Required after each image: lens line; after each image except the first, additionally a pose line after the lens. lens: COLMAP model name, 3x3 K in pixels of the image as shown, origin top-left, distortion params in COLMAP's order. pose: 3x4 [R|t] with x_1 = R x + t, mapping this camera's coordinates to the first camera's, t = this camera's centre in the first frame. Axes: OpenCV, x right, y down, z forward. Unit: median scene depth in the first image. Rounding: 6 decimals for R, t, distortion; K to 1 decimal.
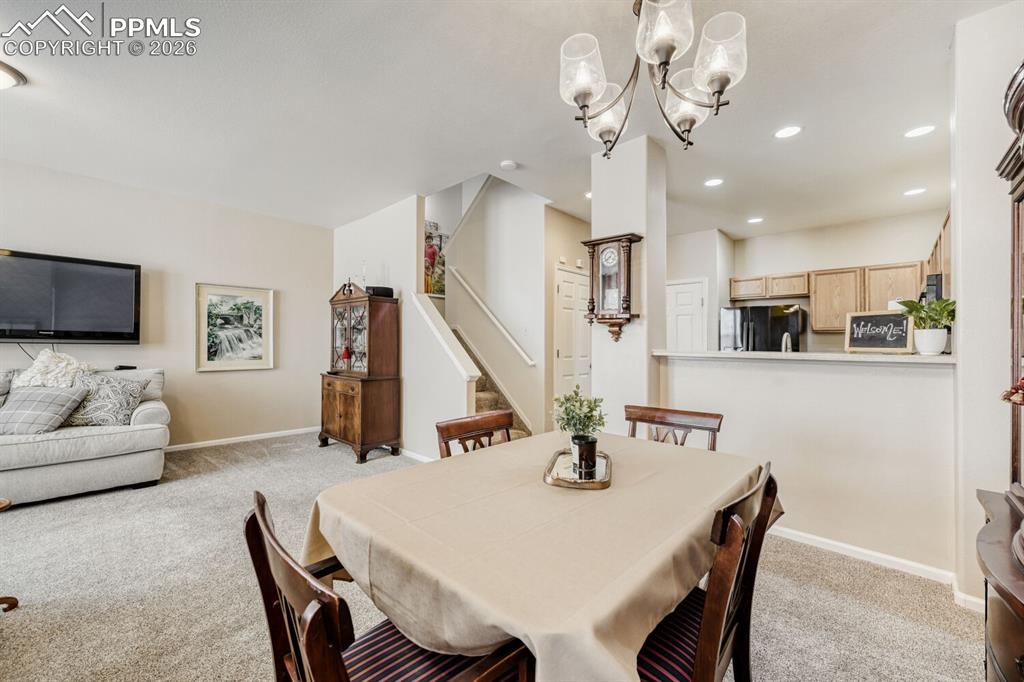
lens RADIAL K [[405.6, 0, 512.5], [0, 405.6, 343.4], [0, 0, 1]] dist [-0.001103, -0.000006]
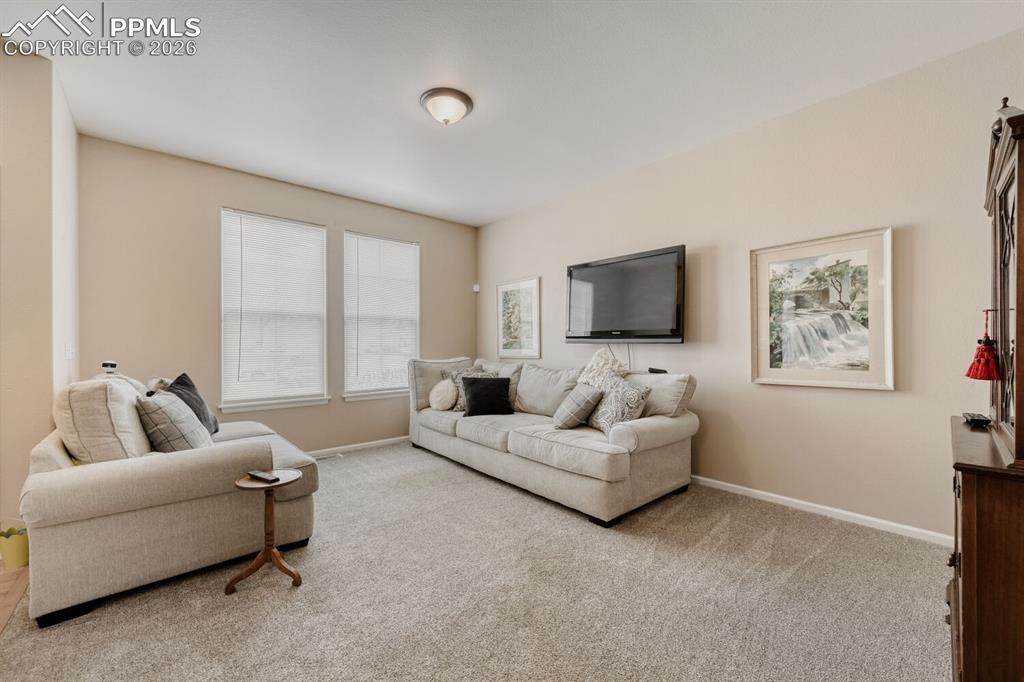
lens RADIAL K [[405.6, 0, 512.5], [0, 405.6, 343.4], [0, 0, 1]] dist [-0.001103, -0.000006]
pose [[-0.097512, -0.014330, -0.995131, -0.074928], [0.005933, 0.999870, -0.014980, 0.011469], [0.995217, -0.007365, -0.097414, 0.645112]]
